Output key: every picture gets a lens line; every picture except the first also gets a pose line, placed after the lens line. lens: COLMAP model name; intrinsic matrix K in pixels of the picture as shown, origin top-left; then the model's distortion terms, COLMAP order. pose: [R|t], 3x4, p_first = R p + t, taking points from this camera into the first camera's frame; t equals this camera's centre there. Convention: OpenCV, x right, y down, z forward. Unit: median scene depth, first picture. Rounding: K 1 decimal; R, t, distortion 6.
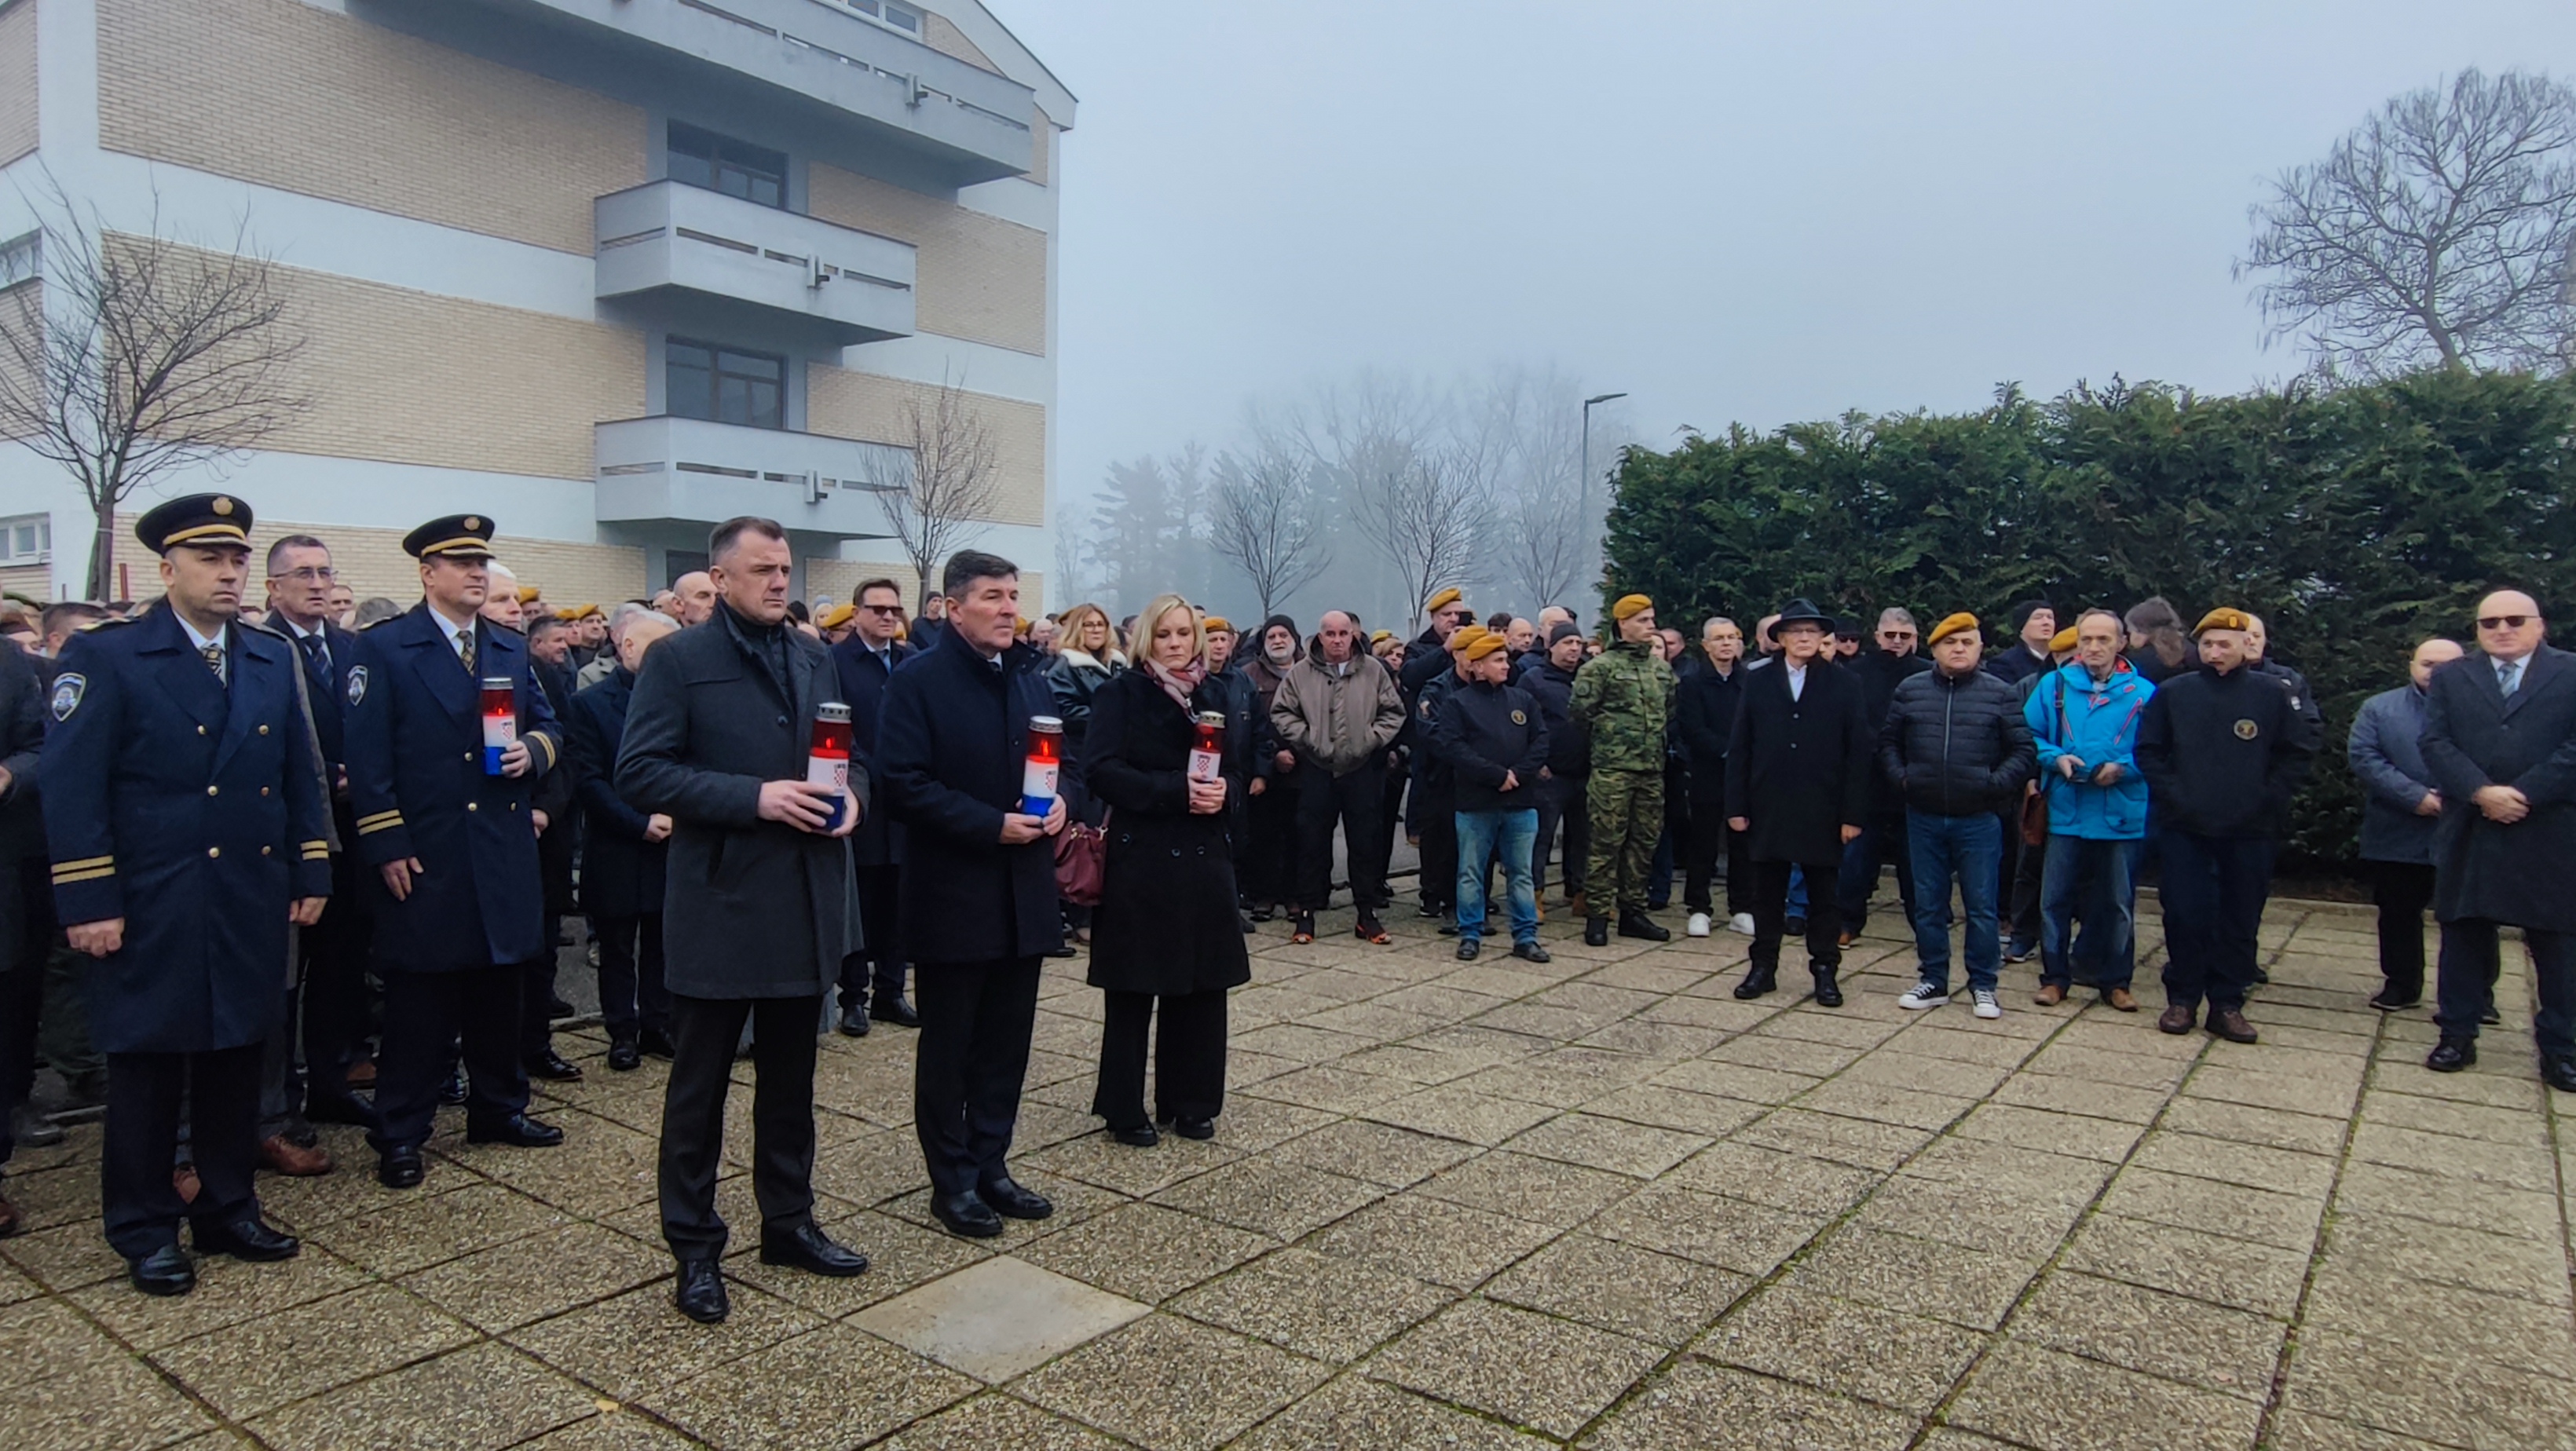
lens RADIAL K [[1586.8, 0, 1271.3], [0, 1586.8, 705.3], [0, 0, 1]] dist [-0.026886, 0.026392]
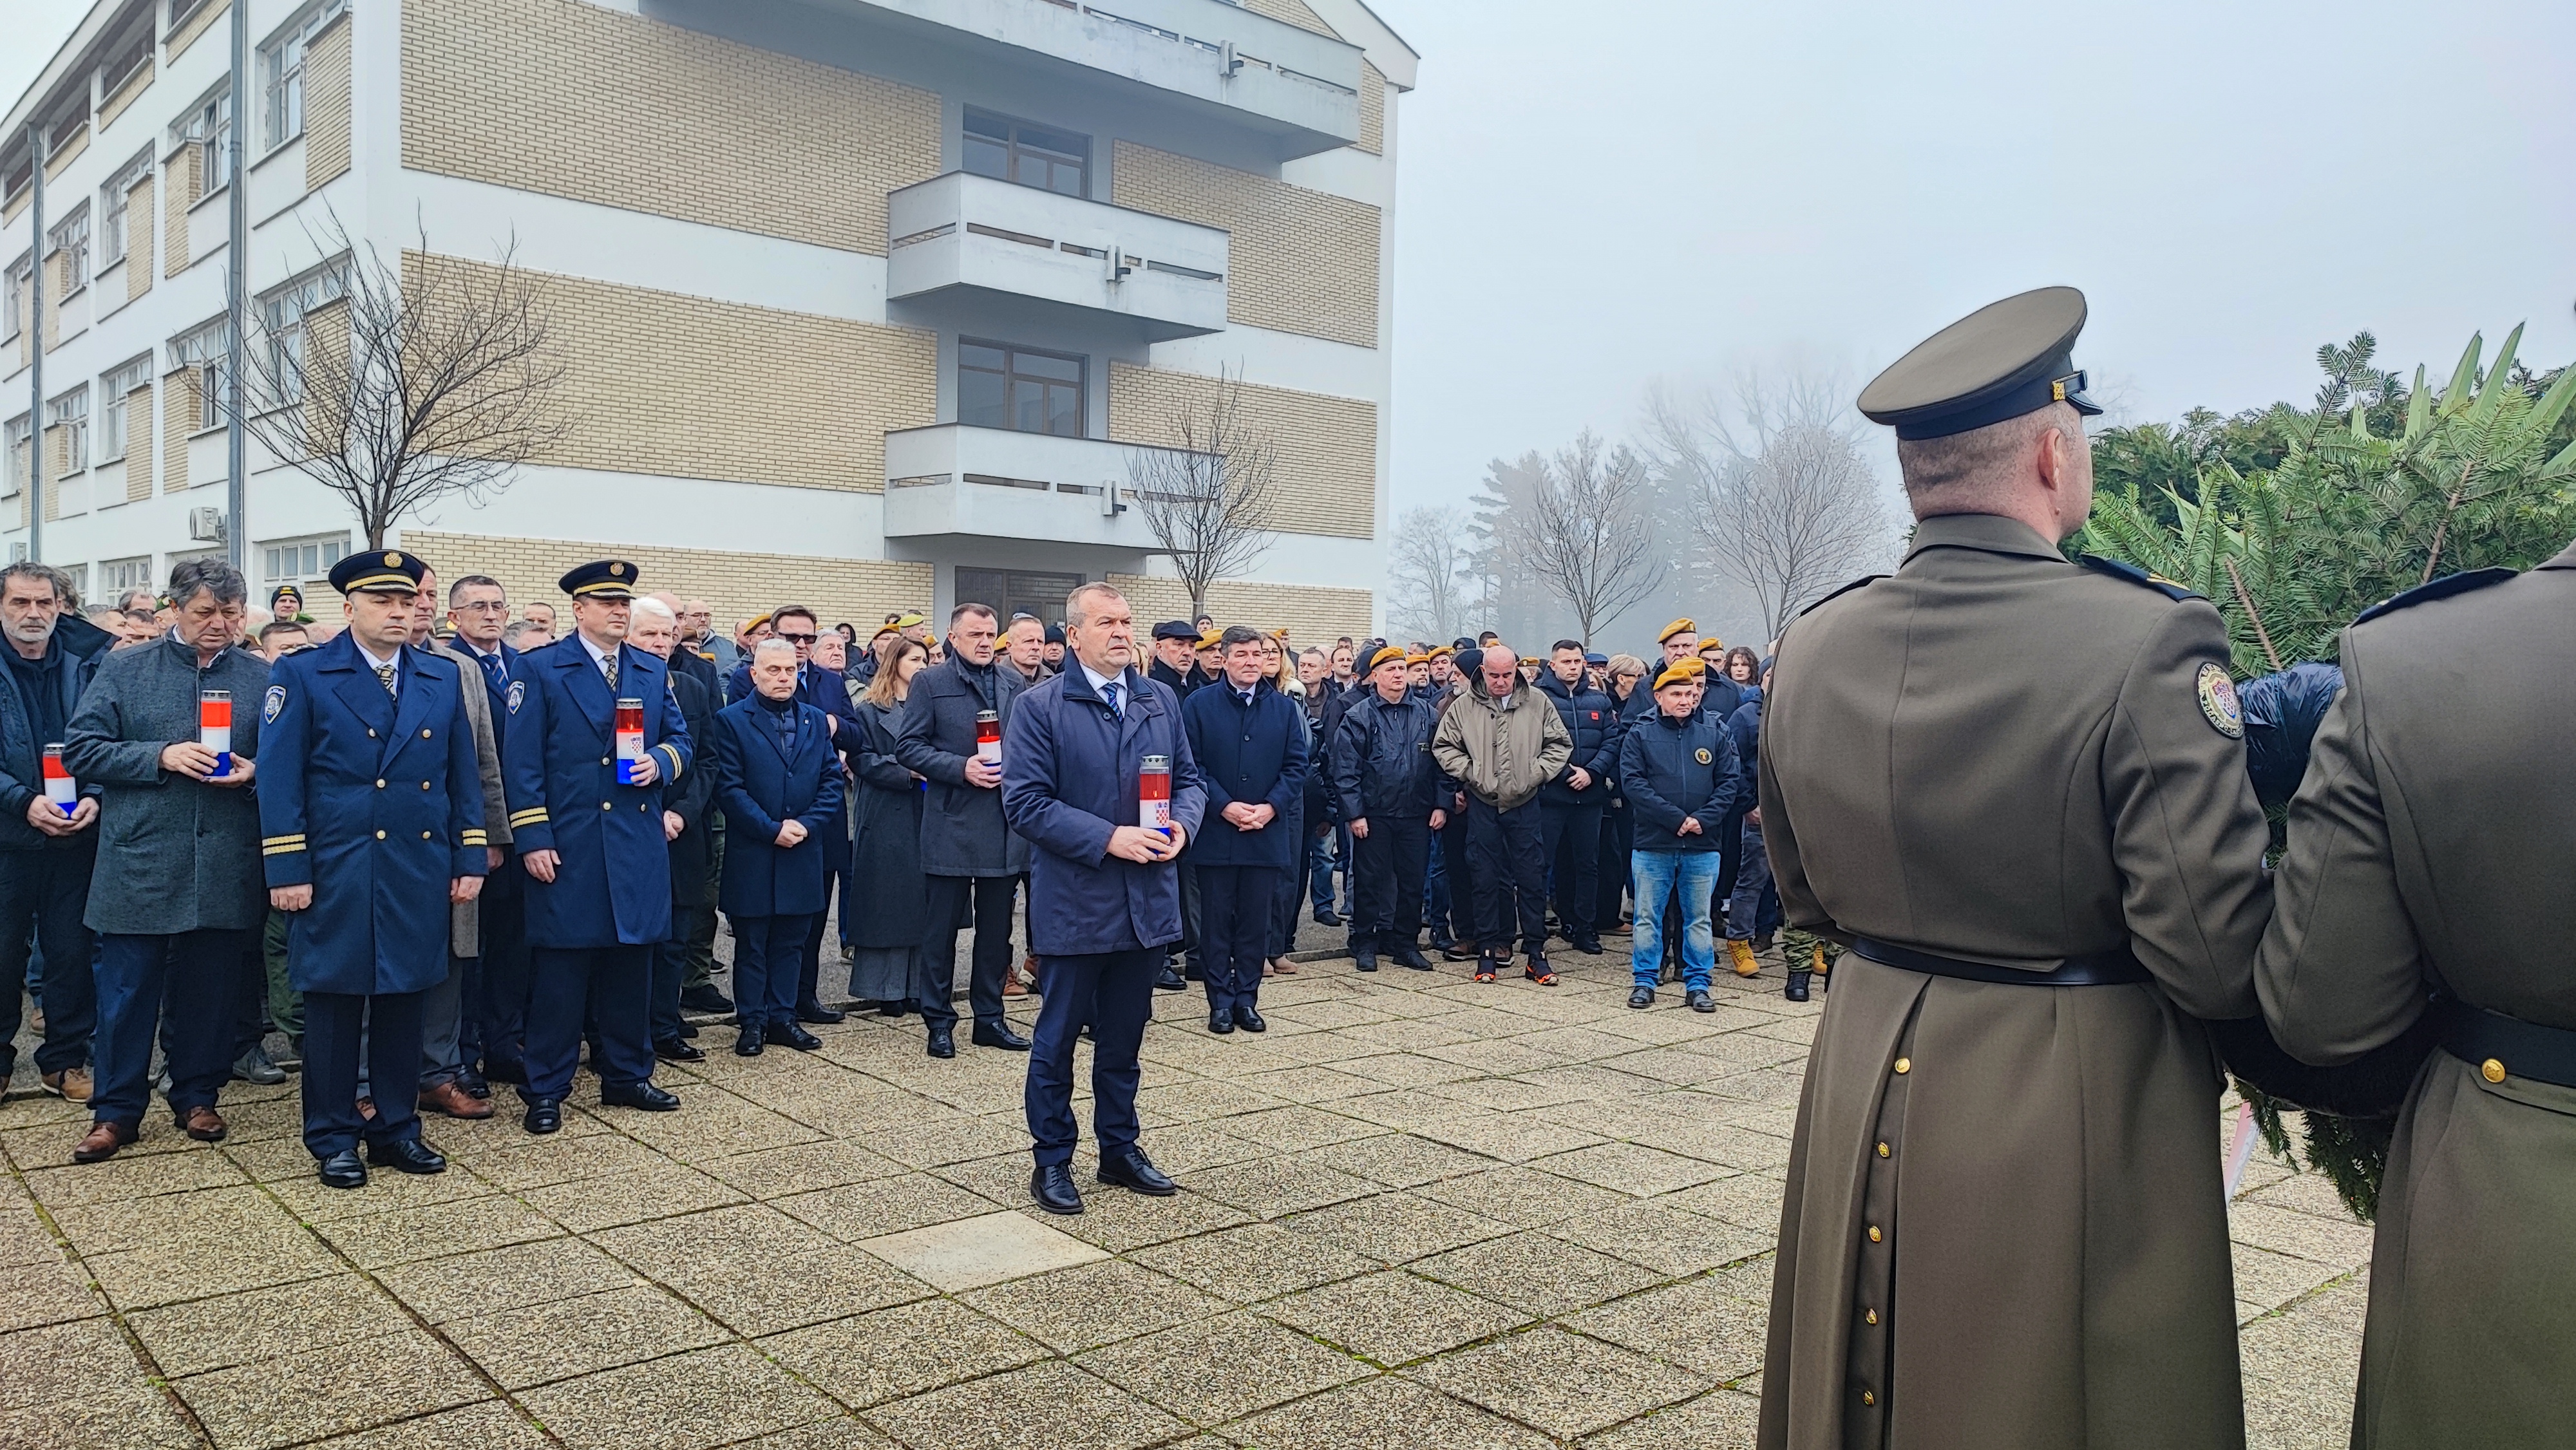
lens RADIAL K [[1850.3, 0, 1314.2], [0, 1850.3, 734.7], [0, 0, 1]] dist [0.053956, -0.064877]
pose [[0.979831, 0.018946, -0.198928, 0.221827], [-0.019747, 0.999803, -0.002044, 0.003954], [0.198850, 0.005931, 0.980012, -0.193832]]
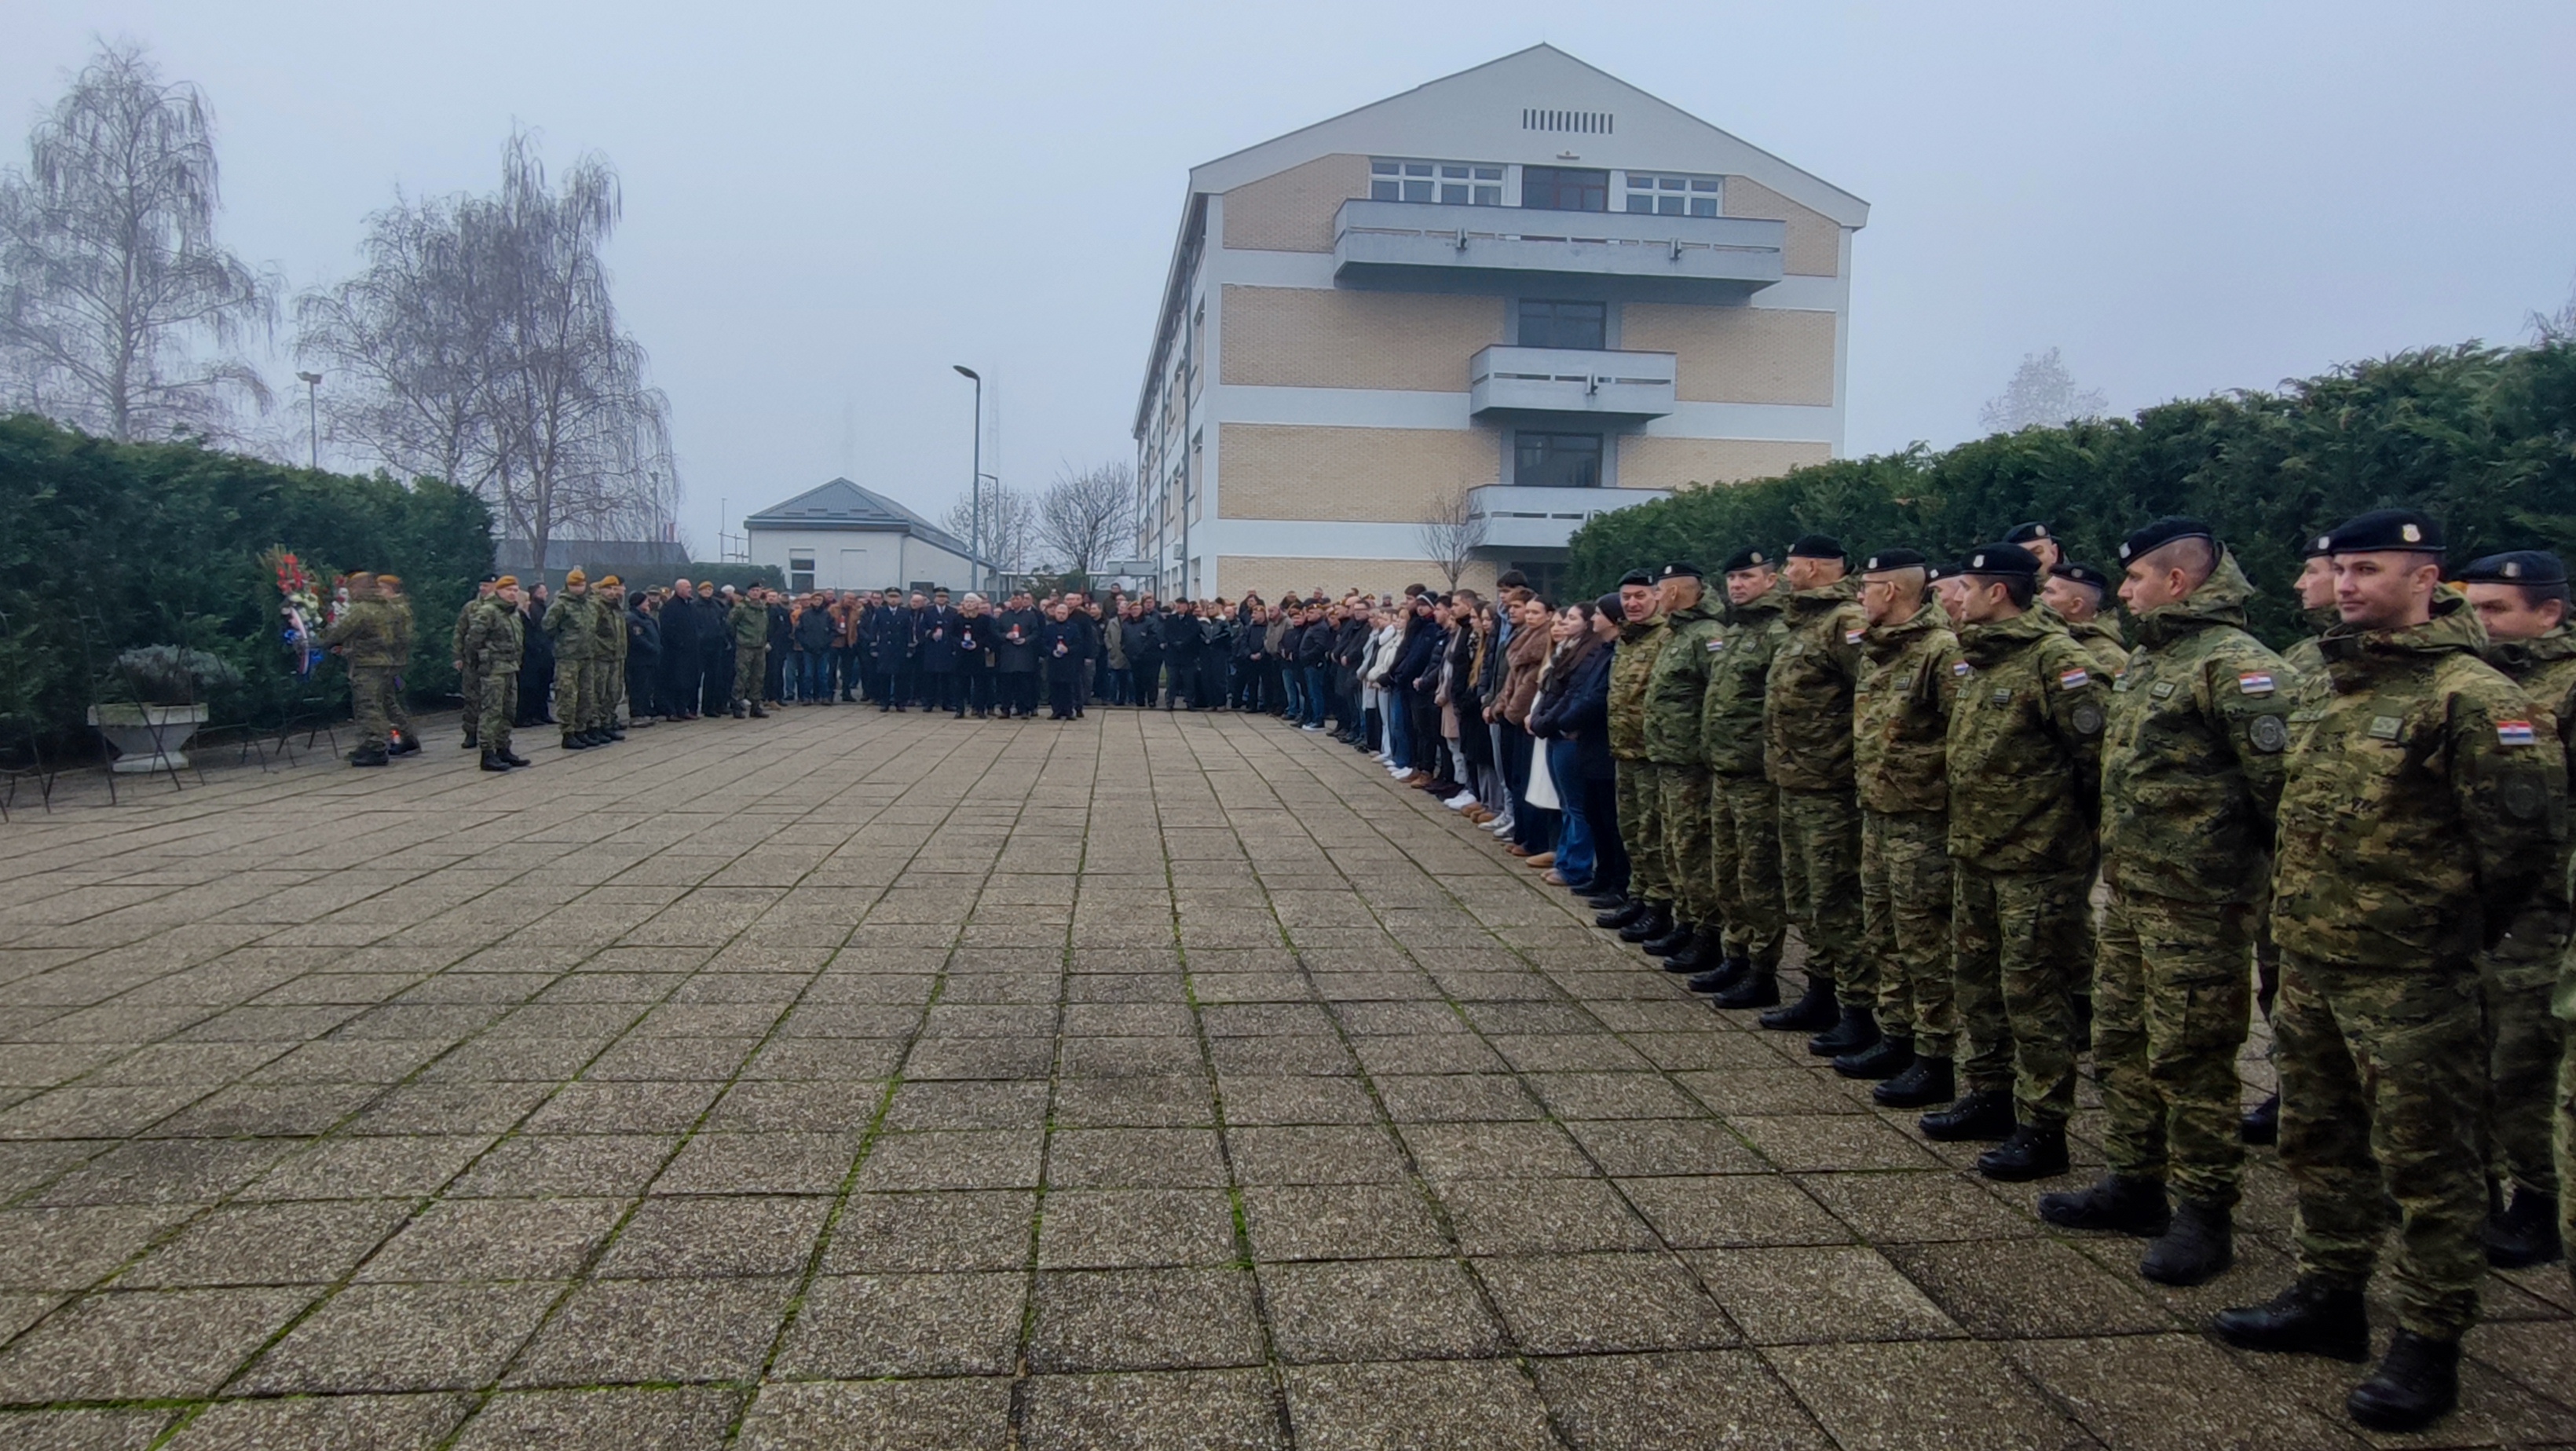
lens RADIAL K [[1749.3, 0, 1293.6], [0, 1749.3, 719.7], [0, 0, 1]] dist [0.006908, 0.001069]
pose [[0.674477, 0.047408, -0.736772, 3.999076], [-0.045421, 0.998710, 0.022681, 0.160985], [0.736897, 0.018167, 0.675761, -1.908048]]
